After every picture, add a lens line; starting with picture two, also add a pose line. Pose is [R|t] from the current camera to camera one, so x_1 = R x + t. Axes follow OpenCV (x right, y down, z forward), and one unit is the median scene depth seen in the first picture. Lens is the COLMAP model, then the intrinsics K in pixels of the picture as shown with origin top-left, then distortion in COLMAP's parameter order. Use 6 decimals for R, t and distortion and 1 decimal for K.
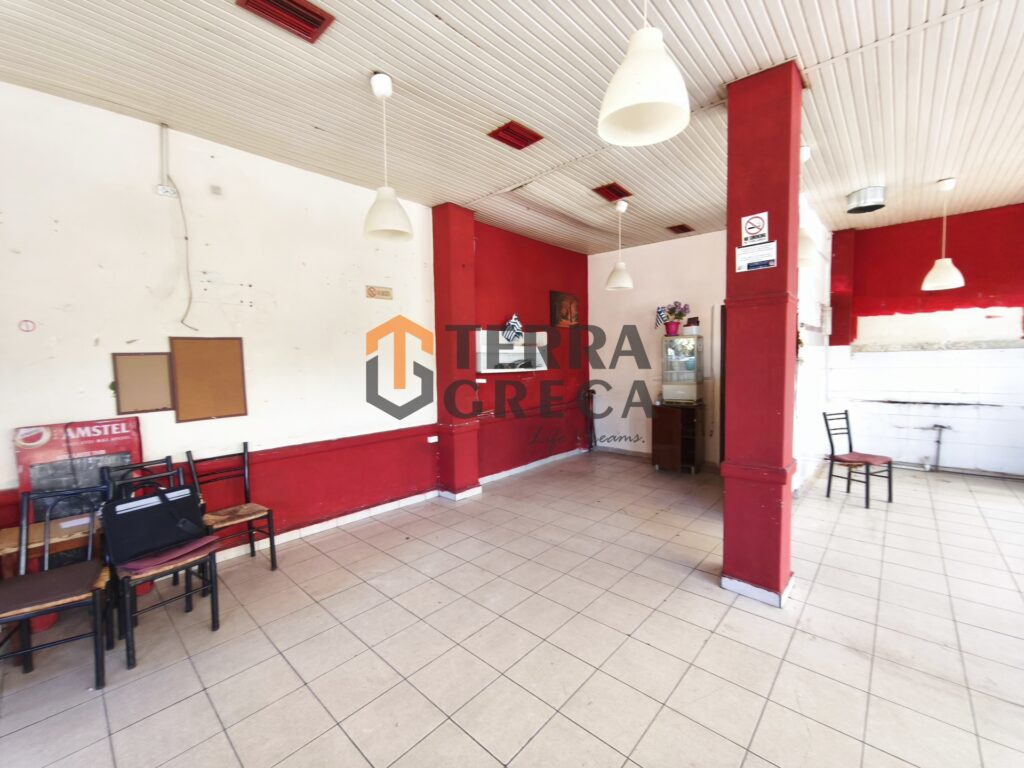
lens RADIAL K [[425.2, 0, 510.5], [0, 425.2, 382.6], [0, 0, 1]] dist [-0.004406, 0.000065]
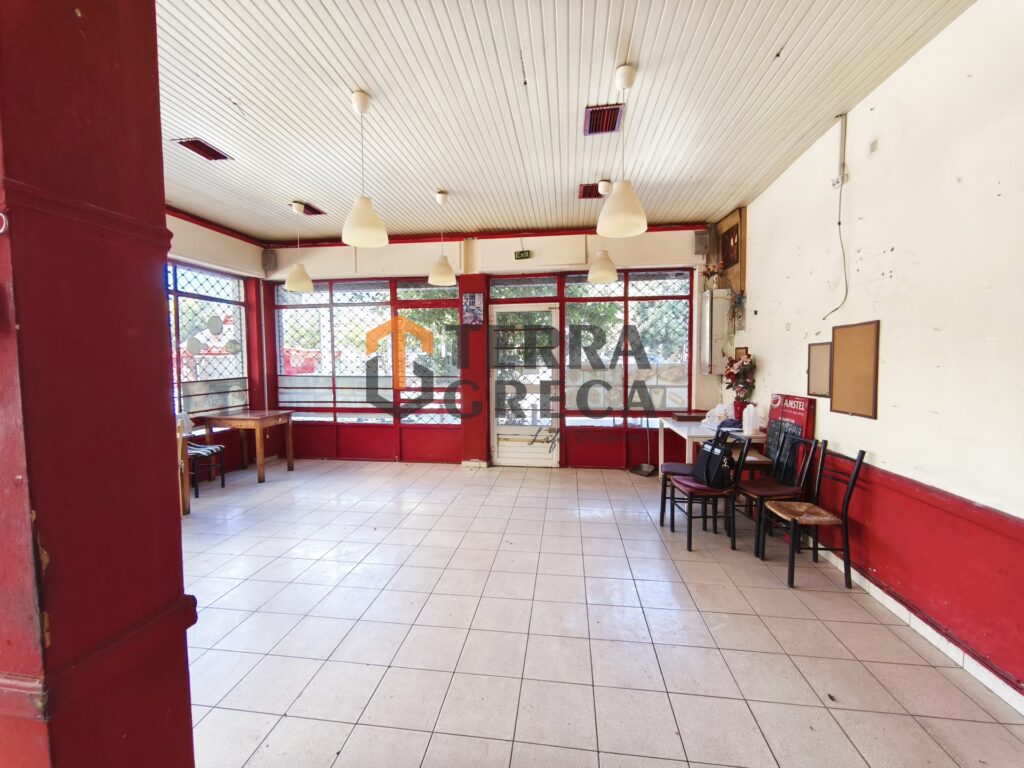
lens RADIAL K [[425.2, 0, 511.2], [0, 425.2, 384.7], [0, 0, 1]] dist [-0.004406, 0.000065]
pose [[-0.817484, 0.060011, -0.572817, 0.366801], [-0.008875, 0.993126, 0.116709, -0.071248], [0.575883, 0.100491, -0.811332, 1.218749]]
